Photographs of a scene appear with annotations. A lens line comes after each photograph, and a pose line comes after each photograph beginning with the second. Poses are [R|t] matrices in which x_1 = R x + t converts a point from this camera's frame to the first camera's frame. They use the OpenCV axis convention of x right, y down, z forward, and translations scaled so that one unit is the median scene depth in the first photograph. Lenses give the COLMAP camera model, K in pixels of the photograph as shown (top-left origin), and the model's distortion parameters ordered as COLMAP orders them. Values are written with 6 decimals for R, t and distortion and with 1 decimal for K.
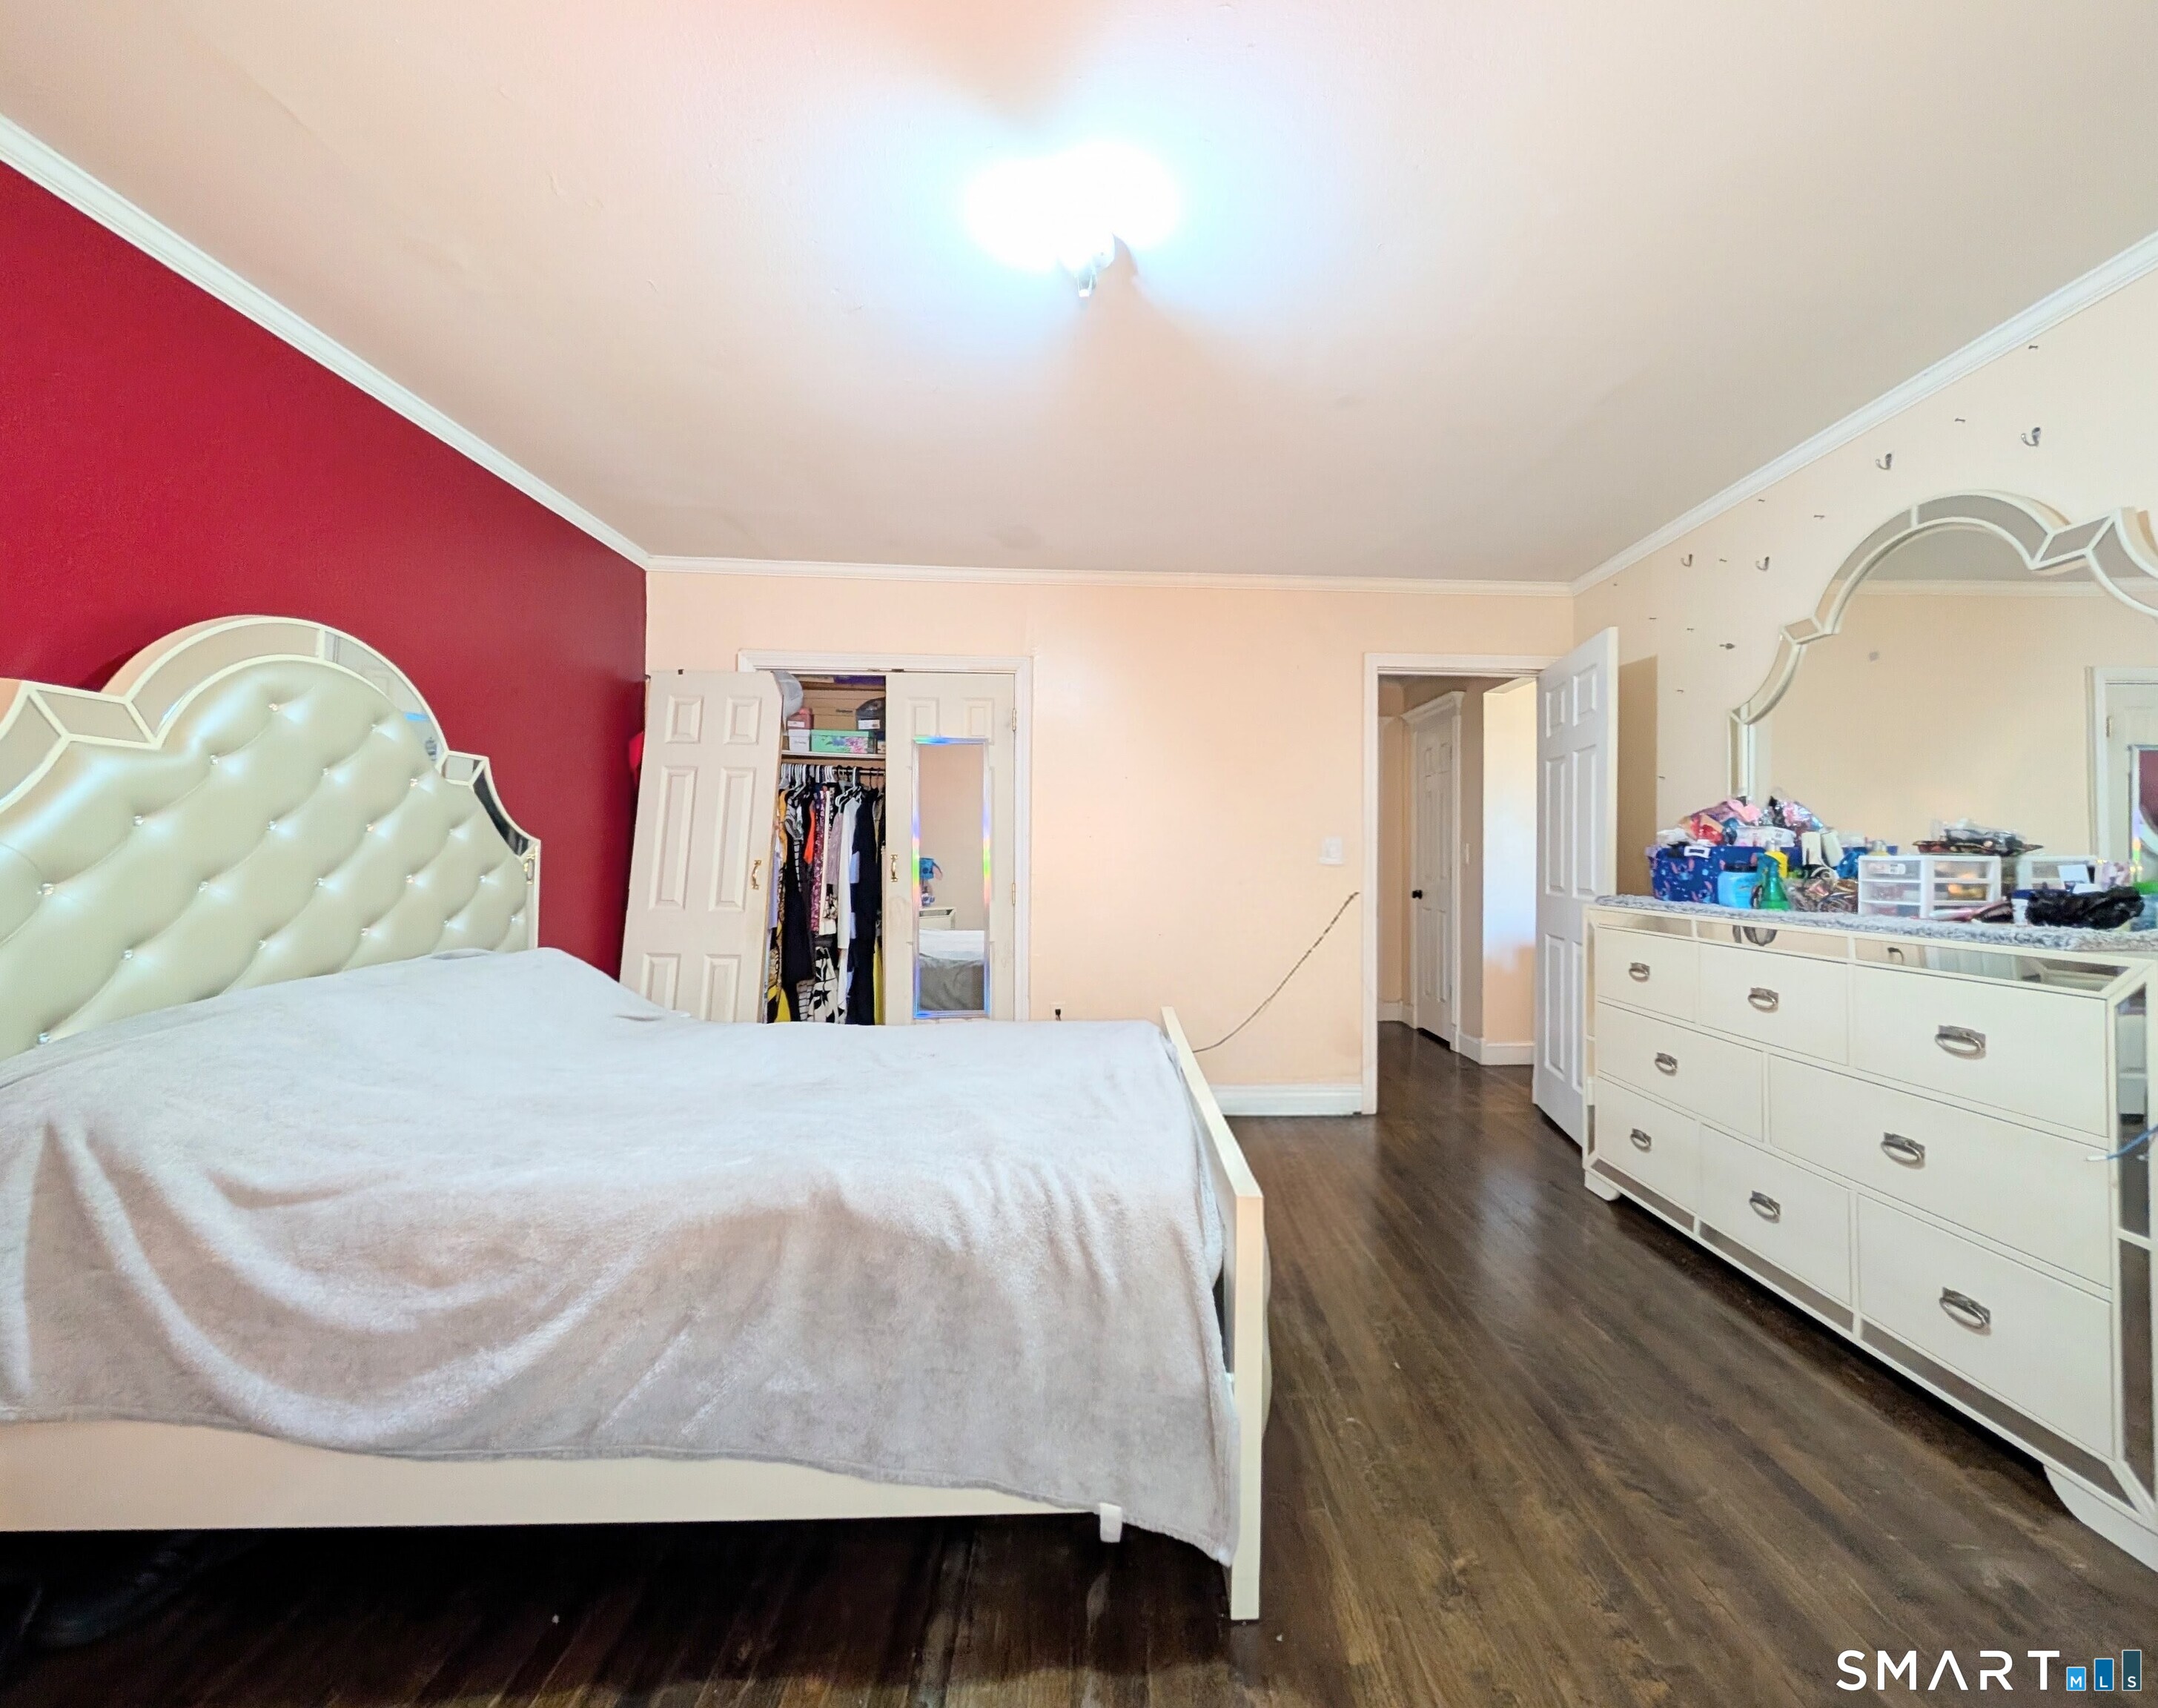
lens RADIAL K [[825.6, 0, 1079.3], [0, 825.6, 861.3], [0, 0, 1]] dist [-0.006805, 0.000309]
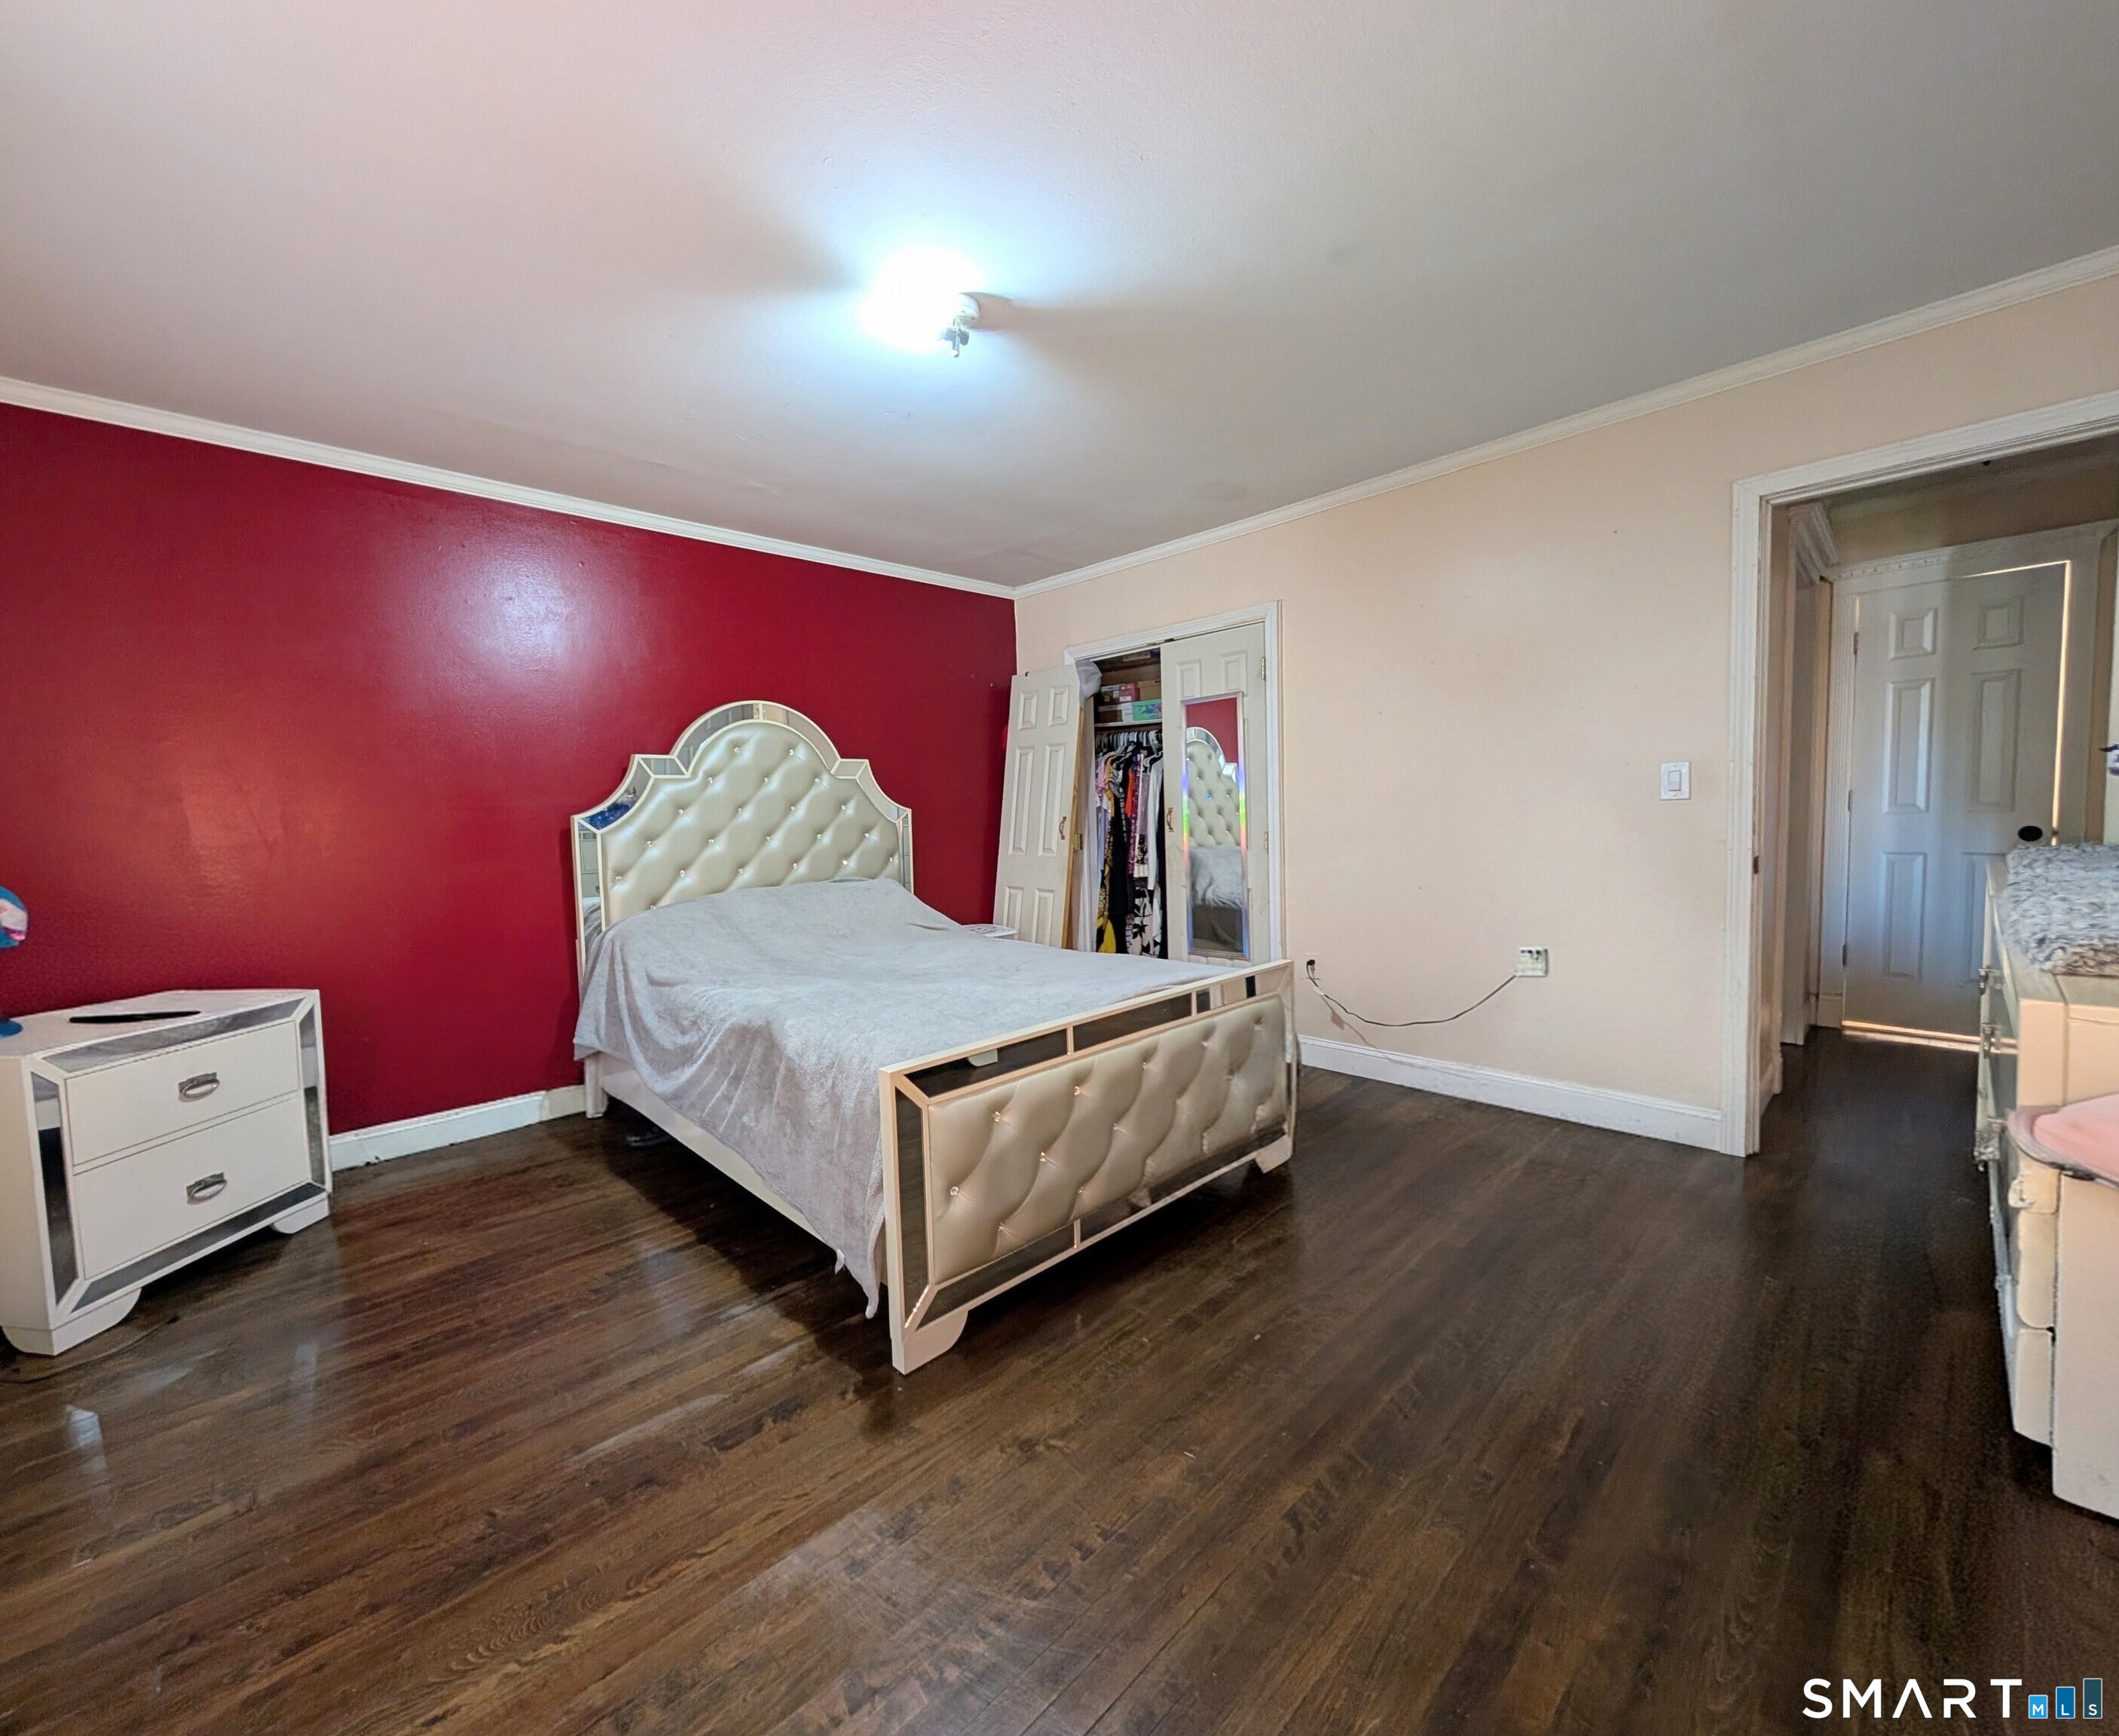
lens RADIAL K [[853.4, 0, 1064.9], [0, 853.4, 870.3], [0, 0, 1]] dist [-0.004647, -0.000354]
pose [[0.659496, 0.020057, -0.751440, 0.610367], [0.036901, 0.997575, 0.059012, 0.003770], [0.750801, -0.066647, 0.657157, 0.136282]]
